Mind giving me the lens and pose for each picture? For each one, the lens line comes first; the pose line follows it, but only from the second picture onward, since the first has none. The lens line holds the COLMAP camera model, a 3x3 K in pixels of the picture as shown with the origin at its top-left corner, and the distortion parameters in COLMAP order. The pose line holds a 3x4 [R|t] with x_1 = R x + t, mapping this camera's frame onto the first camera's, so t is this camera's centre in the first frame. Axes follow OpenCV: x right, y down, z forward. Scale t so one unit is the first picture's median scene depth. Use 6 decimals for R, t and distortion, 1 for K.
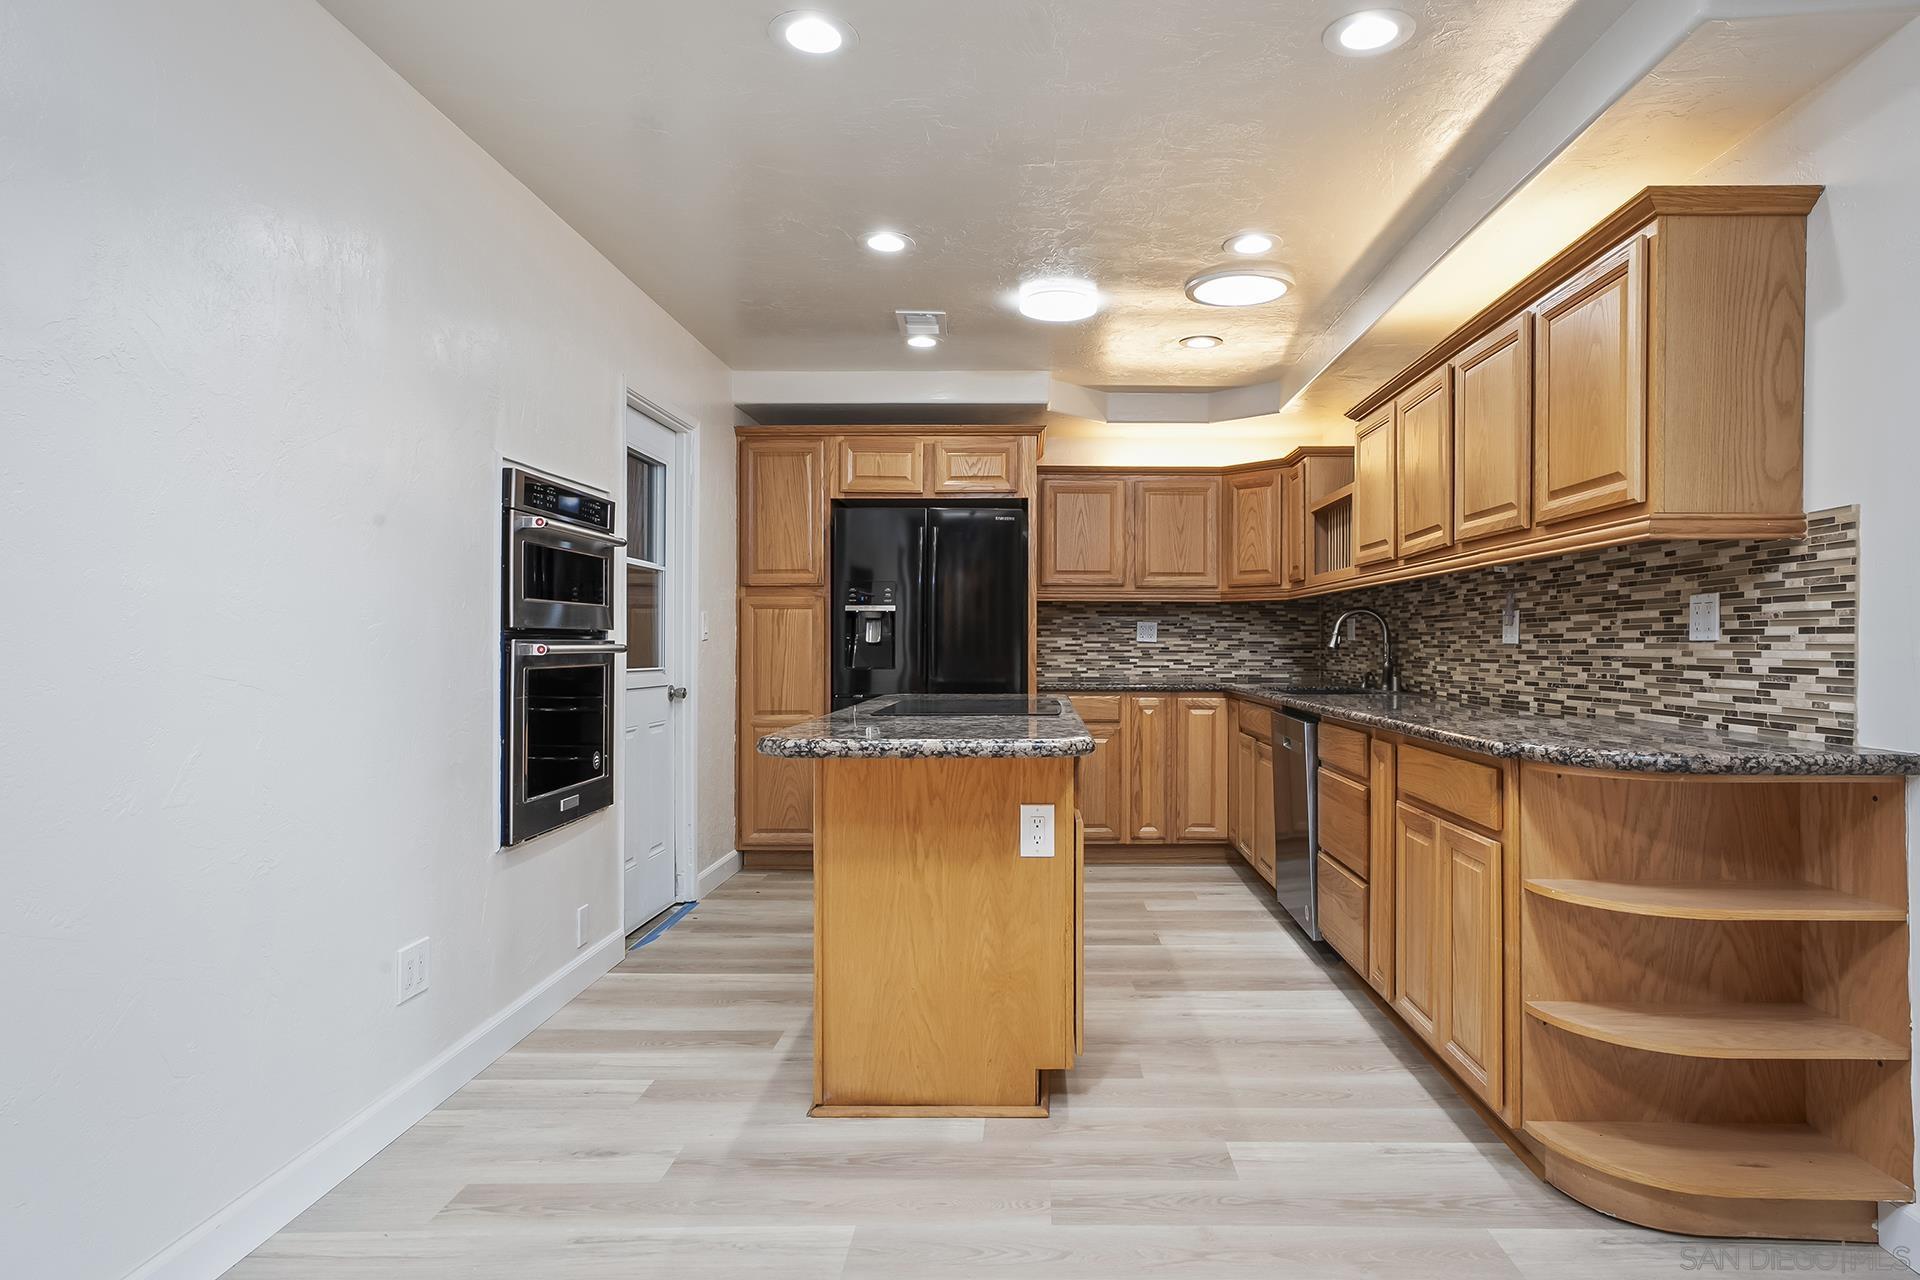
lens RADIAL K [[1091.5, 0, 968.4], [0, 1091.5, 645.1], [0, 0, 1]] dist [-0.005807, -0.000452]
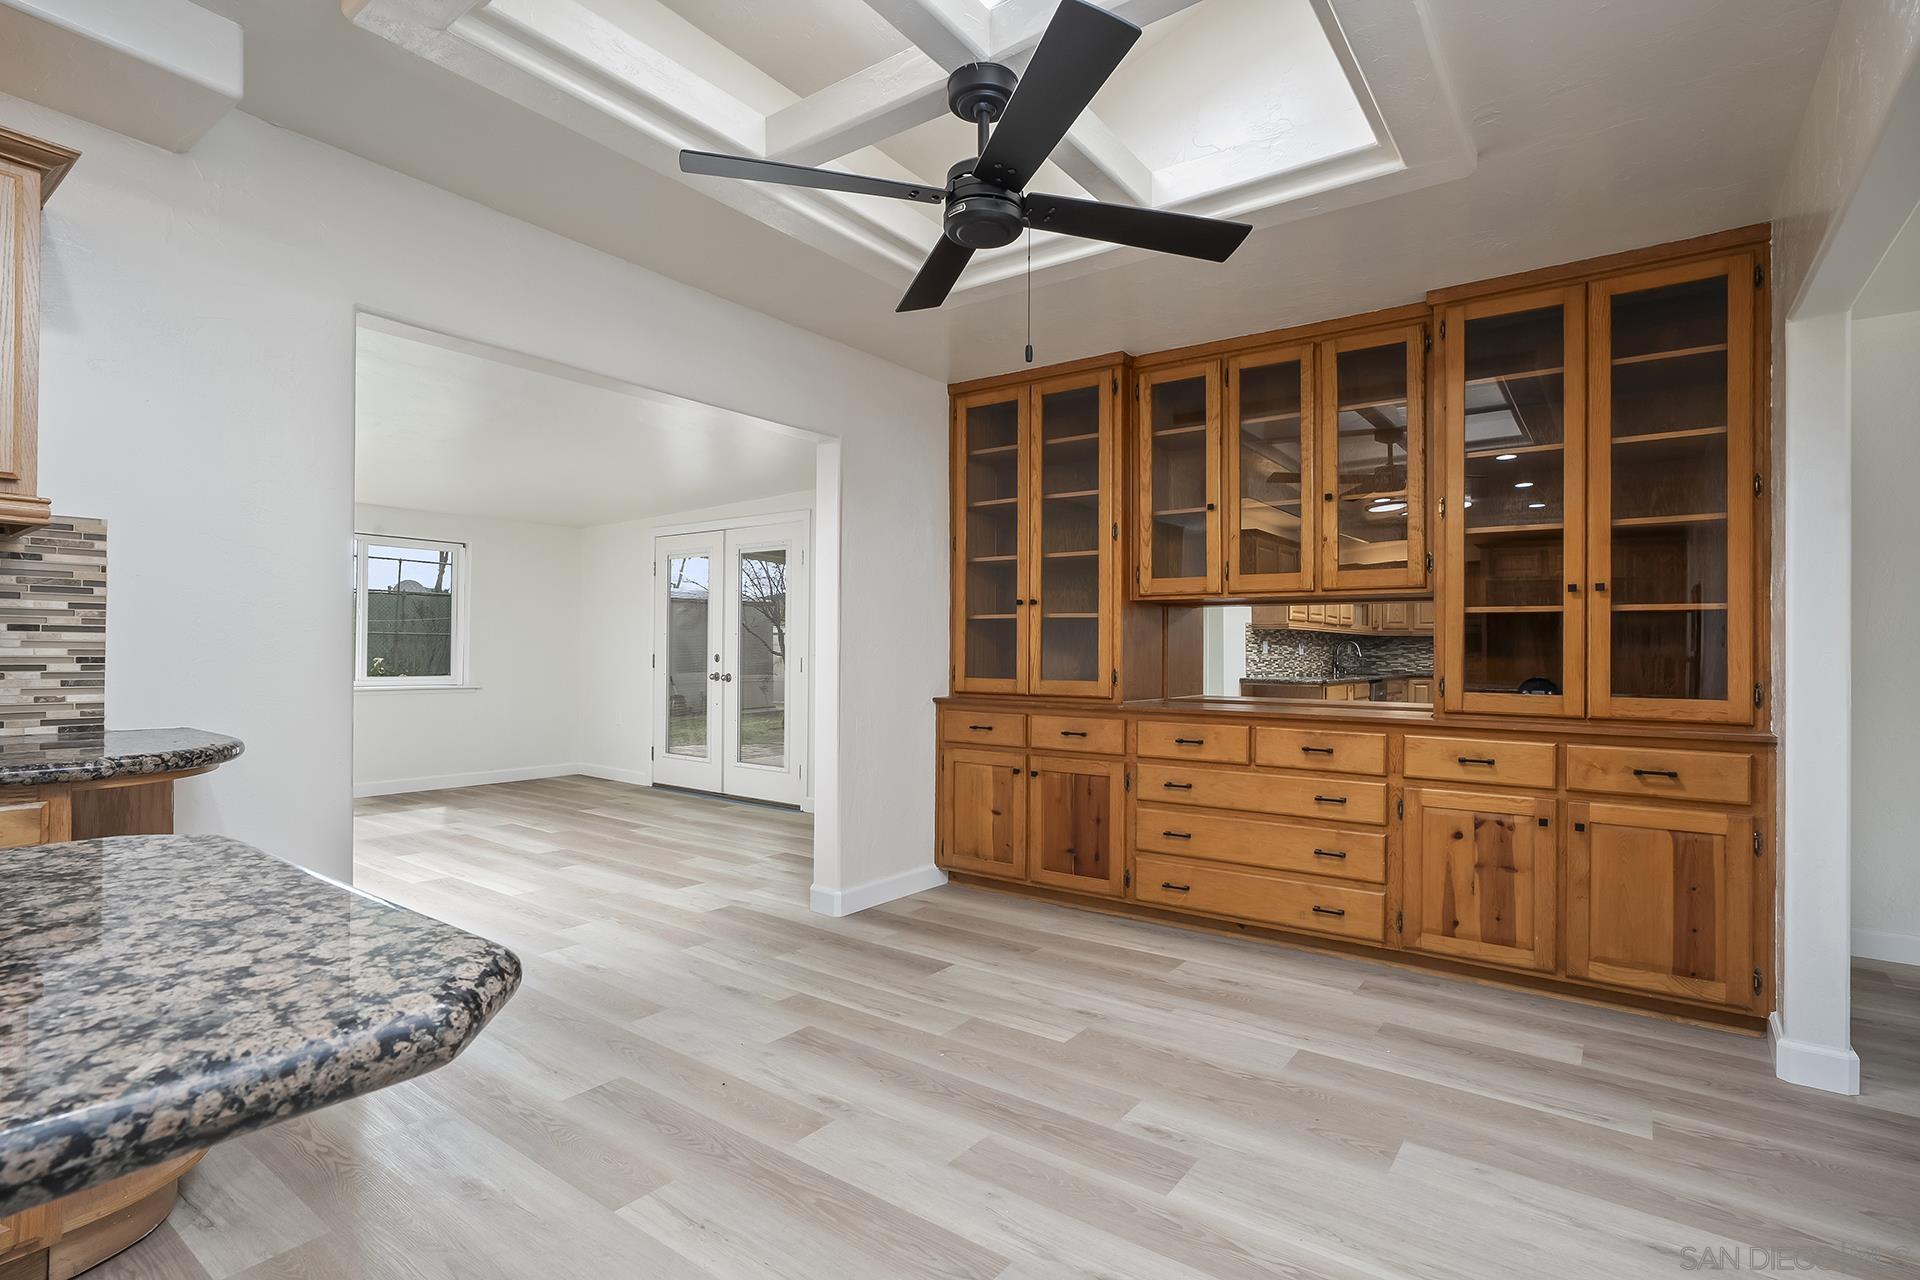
lens RADIAL K [[917.0, 0, 962.2], [0, 917.0, 643.4], [0, 0, 1]] dist [0.000668, 0.000056]
pose [[-0.827422, -0.001615, 0.561578, -0.464919], [-0.008862, 0.999909, -0.010182, 0.002291], [-0.561510, -0.013401, -0.827361, 1.269822]]
